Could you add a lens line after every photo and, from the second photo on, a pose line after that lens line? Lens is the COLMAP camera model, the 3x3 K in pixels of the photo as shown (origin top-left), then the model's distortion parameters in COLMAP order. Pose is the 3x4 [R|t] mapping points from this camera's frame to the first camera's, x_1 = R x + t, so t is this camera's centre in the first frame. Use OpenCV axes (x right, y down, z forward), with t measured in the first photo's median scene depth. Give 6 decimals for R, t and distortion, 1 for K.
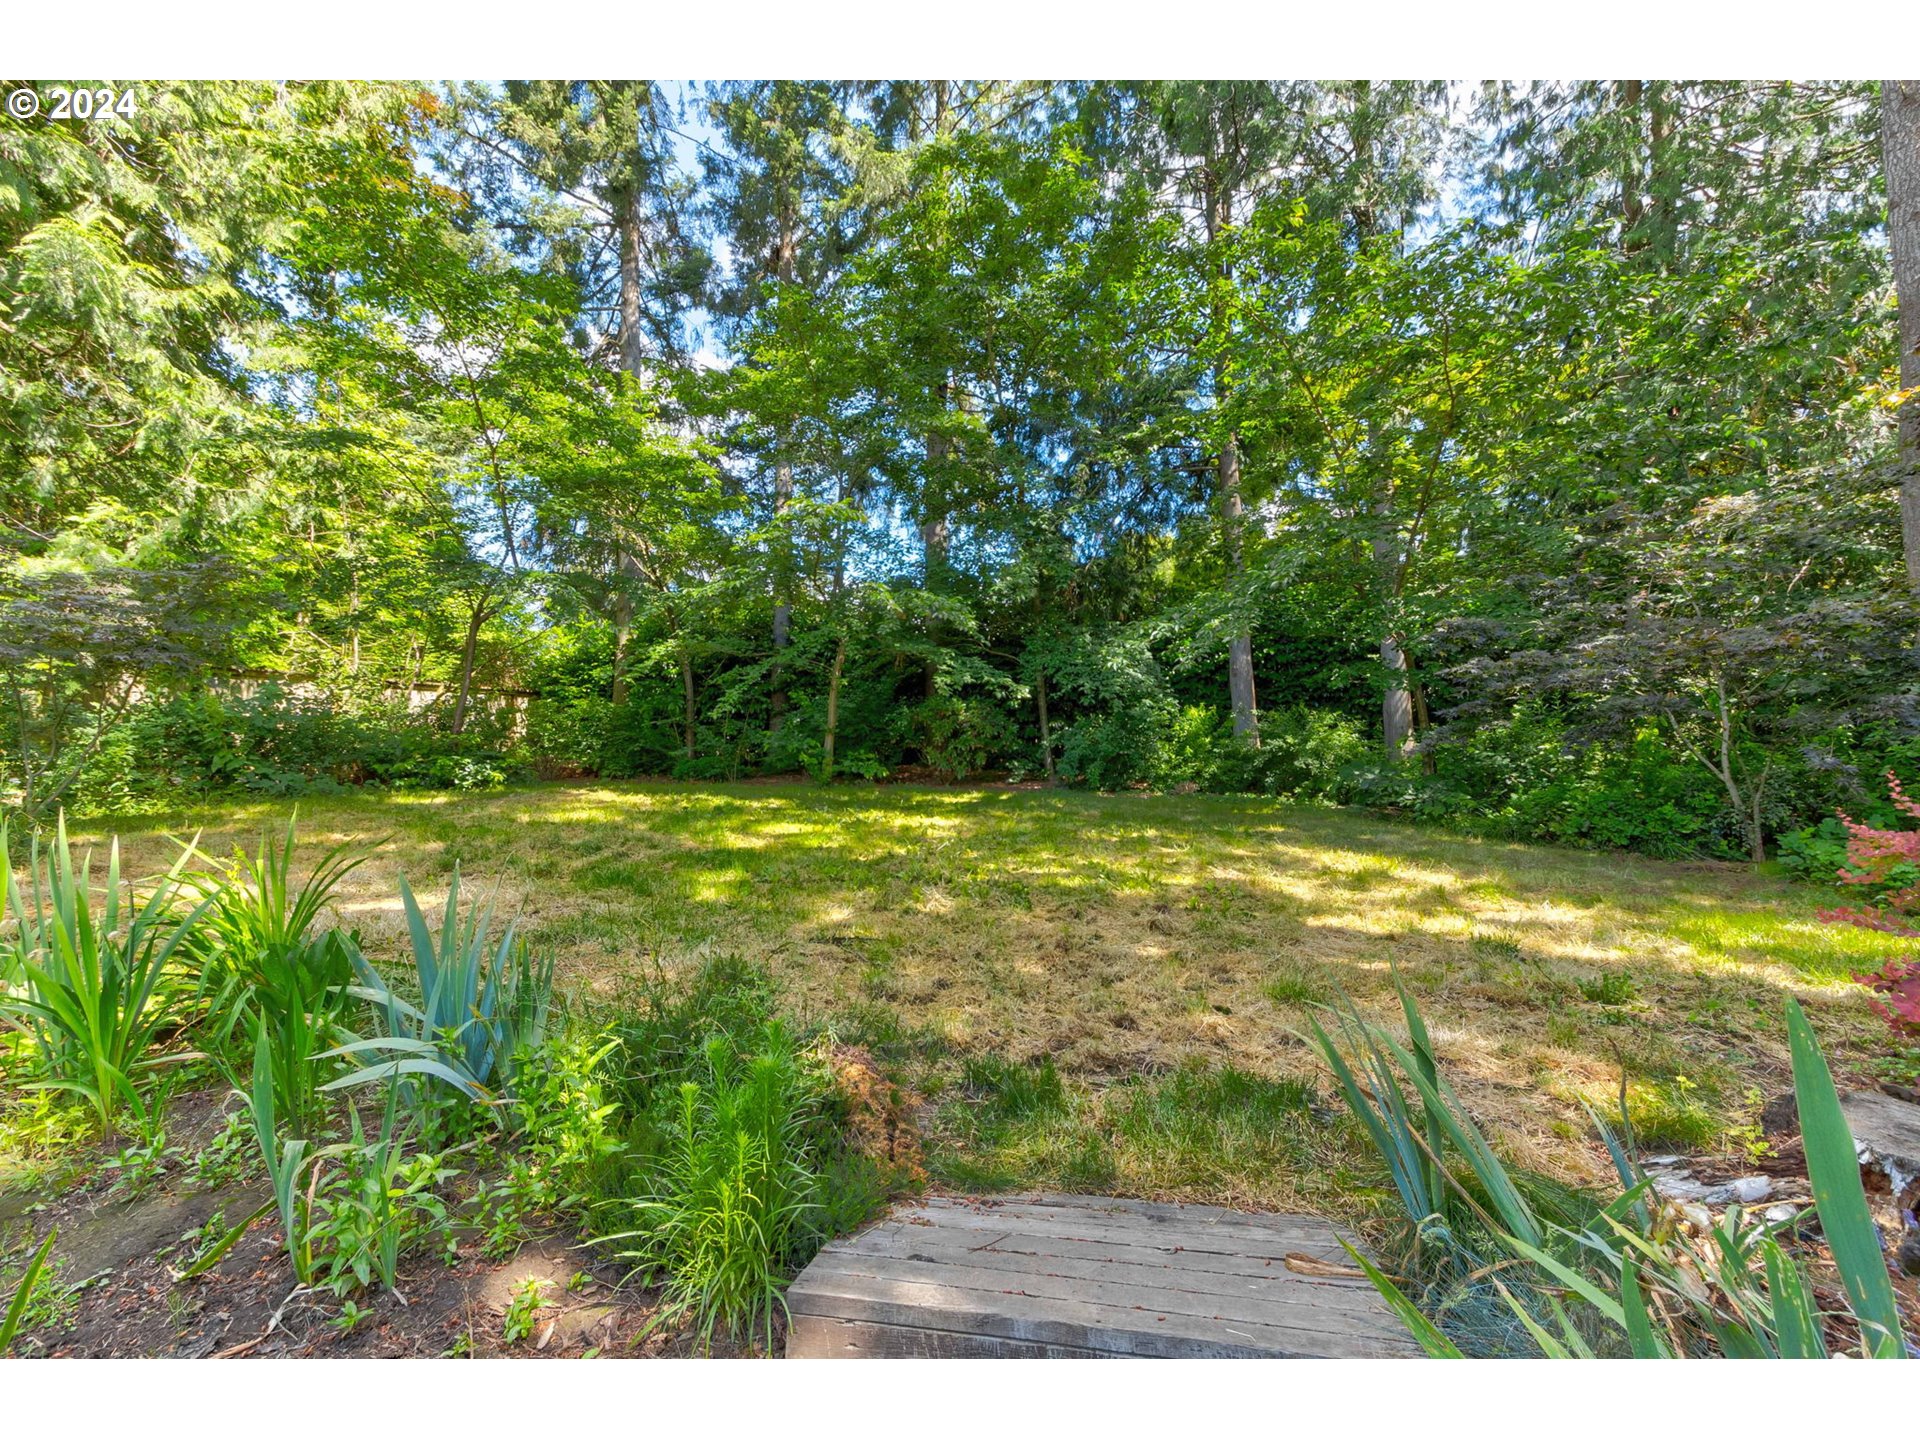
lens RADIAL K [[874.2, 0, 931.8], [0, 874.2, 719.9], [0, 0, 1]] dist [0.034154, 0.000111]
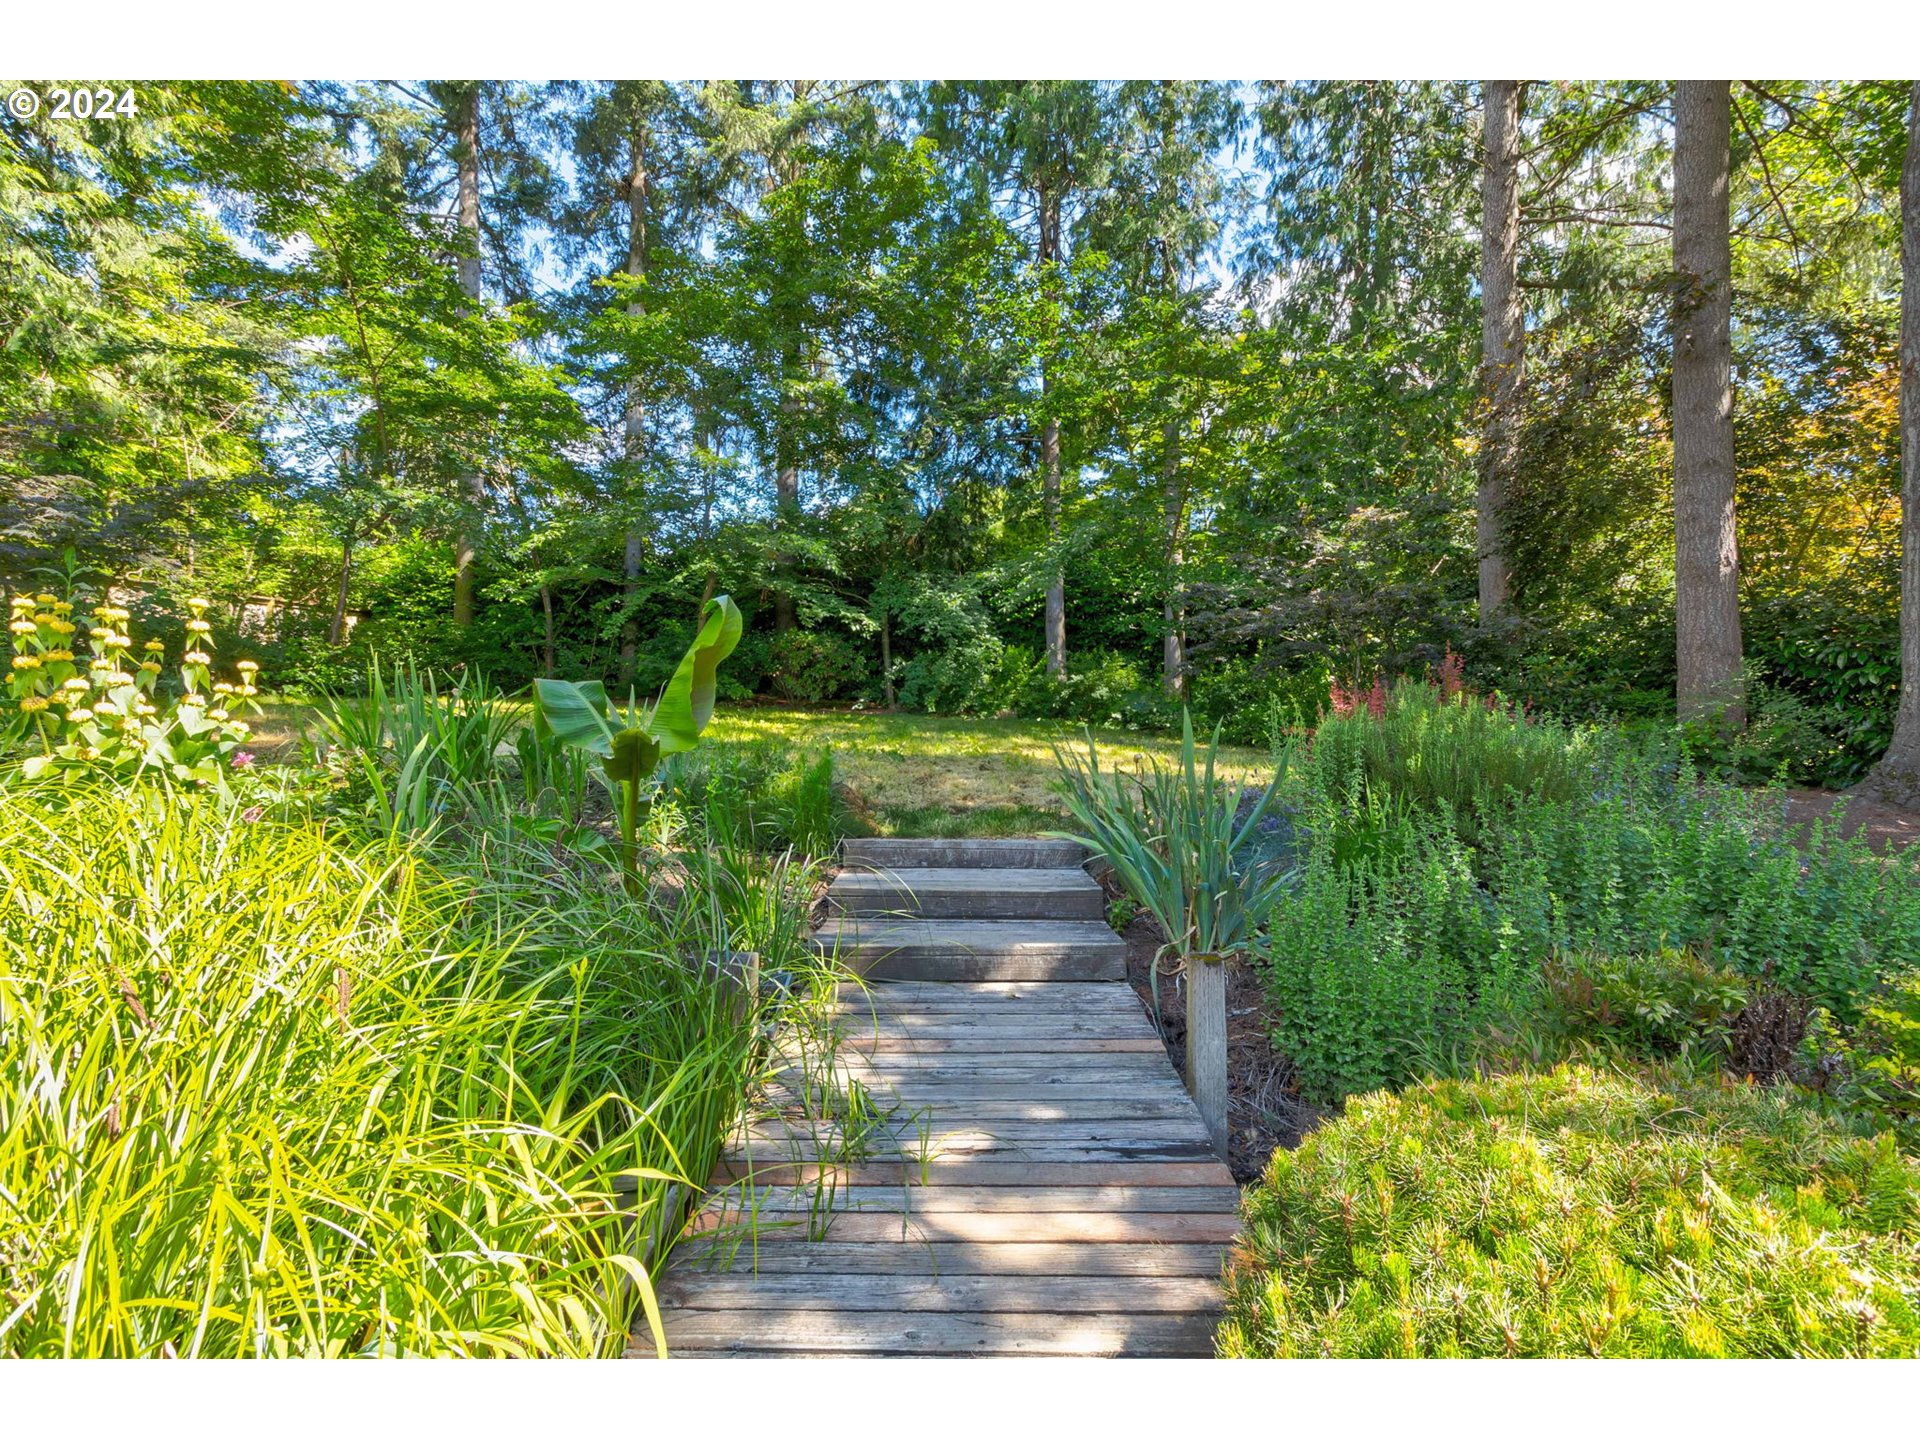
lens RADIAL K [[956.5, 0, 929.8], [0, 956.5, 723.2], [0, 0, 1]] dist [0.004322, 0.000655]
pose [[0.980021, 0.022204, 0.197649, -0.051794], [-0.032500, 0.998270, 0.049002, 0.022301], [-0.196219, -0.054446, 0.979047, -0.192954]]
